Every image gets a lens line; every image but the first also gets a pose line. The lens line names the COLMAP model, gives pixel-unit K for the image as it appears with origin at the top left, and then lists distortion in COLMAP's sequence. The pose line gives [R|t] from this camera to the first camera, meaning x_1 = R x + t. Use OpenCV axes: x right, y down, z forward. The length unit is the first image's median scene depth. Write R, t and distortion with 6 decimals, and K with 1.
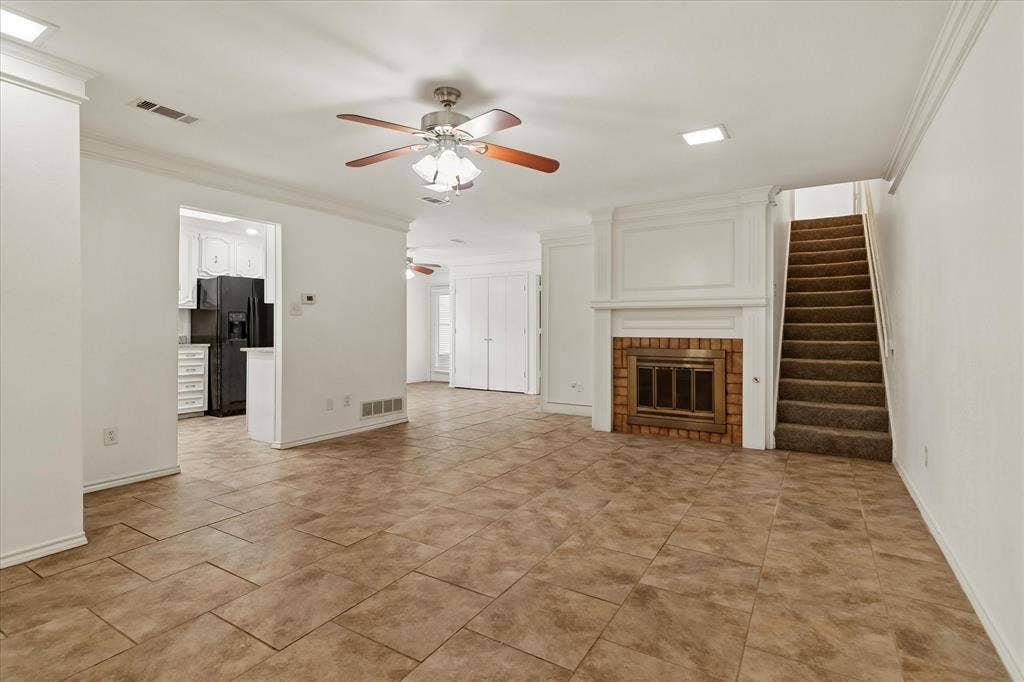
lens RADIAL K [[503.5, 0, 529.6], [0, 503.5, 331.1], [0, 0, 1]] dist [-0.003683, 0.001121]
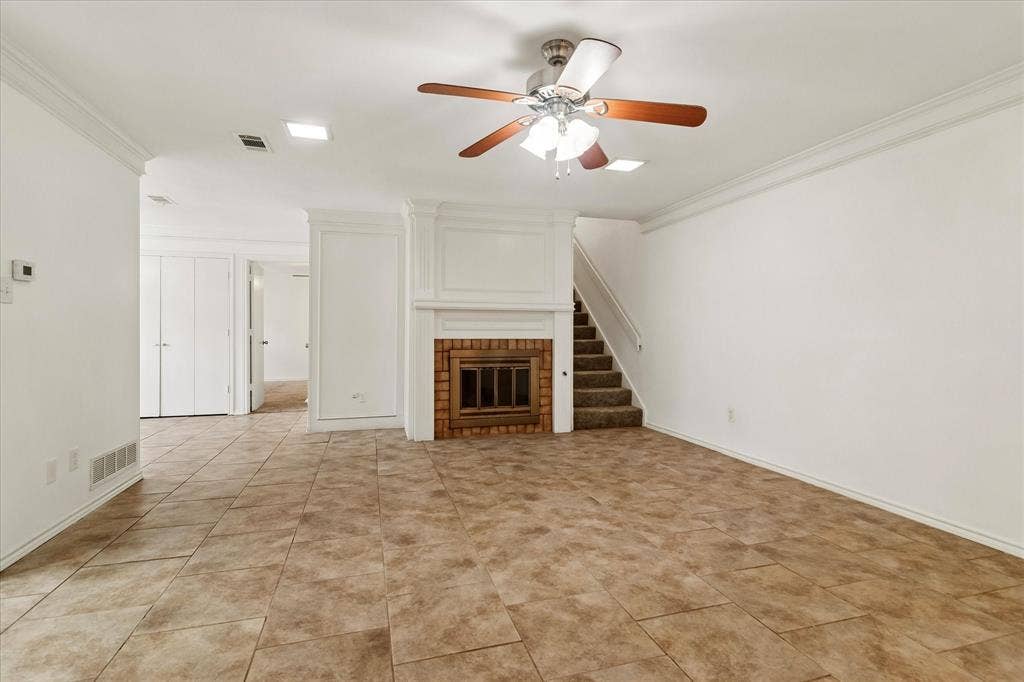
lens RADIAL K [[503.5, 0, 514.9], [0, 503.5, 336.1], [0, 0, 1]] dist [-0.003683, 0.001121]
pose [[0.663646, -0.009111, 0.747991, -0.640056], [0.000969, 0.999935, 0.011320, -0.005870], [-0.748046, -0.006788, 0.663612, 0.386157]]
